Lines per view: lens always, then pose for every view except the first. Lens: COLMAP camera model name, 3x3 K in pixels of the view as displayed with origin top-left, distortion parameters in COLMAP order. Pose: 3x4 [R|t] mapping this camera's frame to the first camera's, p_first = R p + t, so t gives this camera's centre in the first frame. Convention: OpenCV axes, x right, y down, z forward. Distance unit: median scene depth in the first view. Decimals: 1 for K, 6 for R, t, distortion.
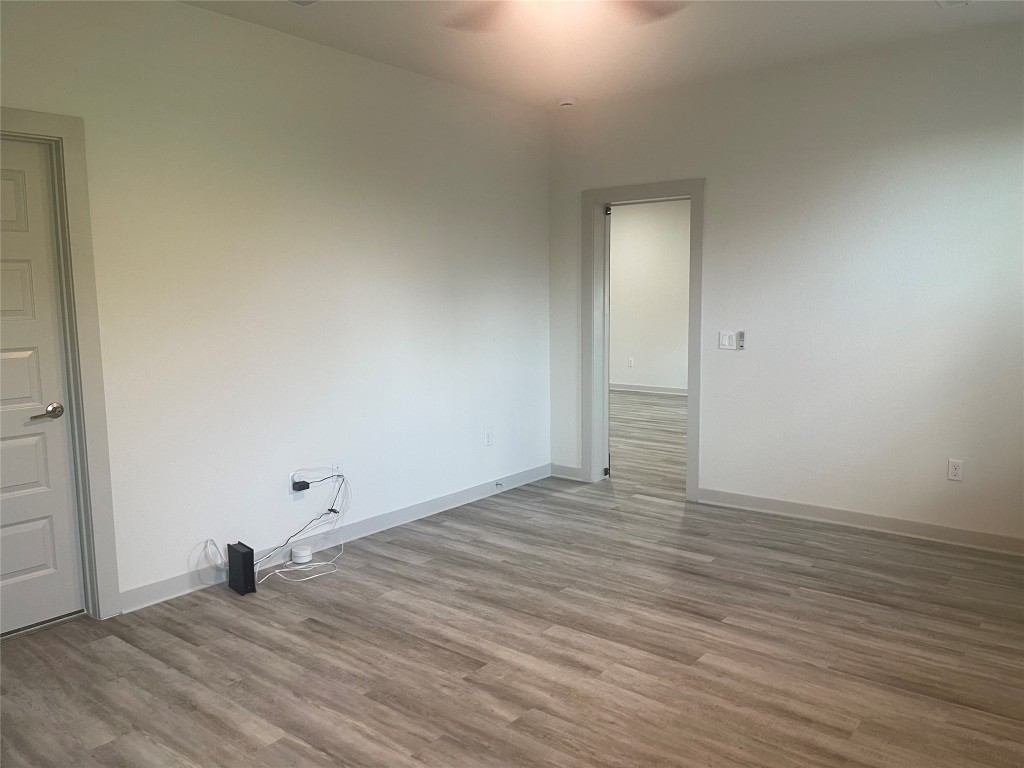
lens RADIAL K [[774.2, 0, 512.5], [0, 774.2, 384.2], [0, 0, 1]] dist [0.031994, -0.039889]
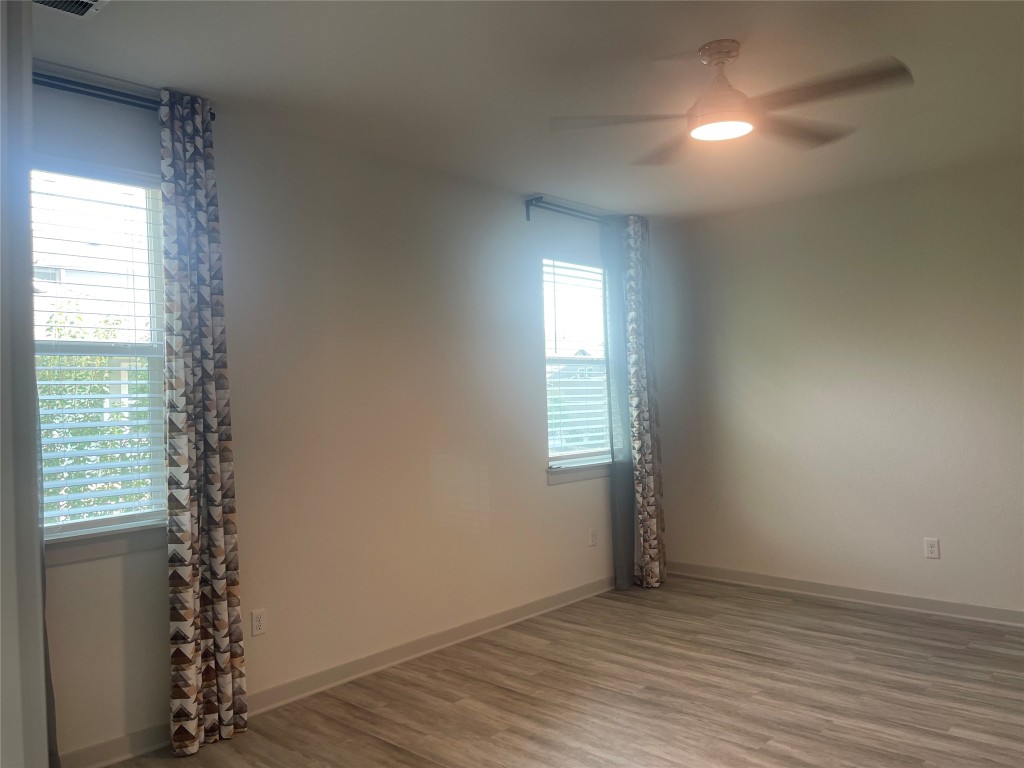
lens RADIAL K [[774.2, 0, 512.4], [0, 774.2, 388.6], [0, 0, 1]] dist [0.031994, -0.039889]
pose [[-0.997444, 0.038882, 0.059942, 0.311498], [0.045069, 0.993389, 0.105582, -0.266273], [-0.055440, 0.108014, -0.992602, 2.193177]]
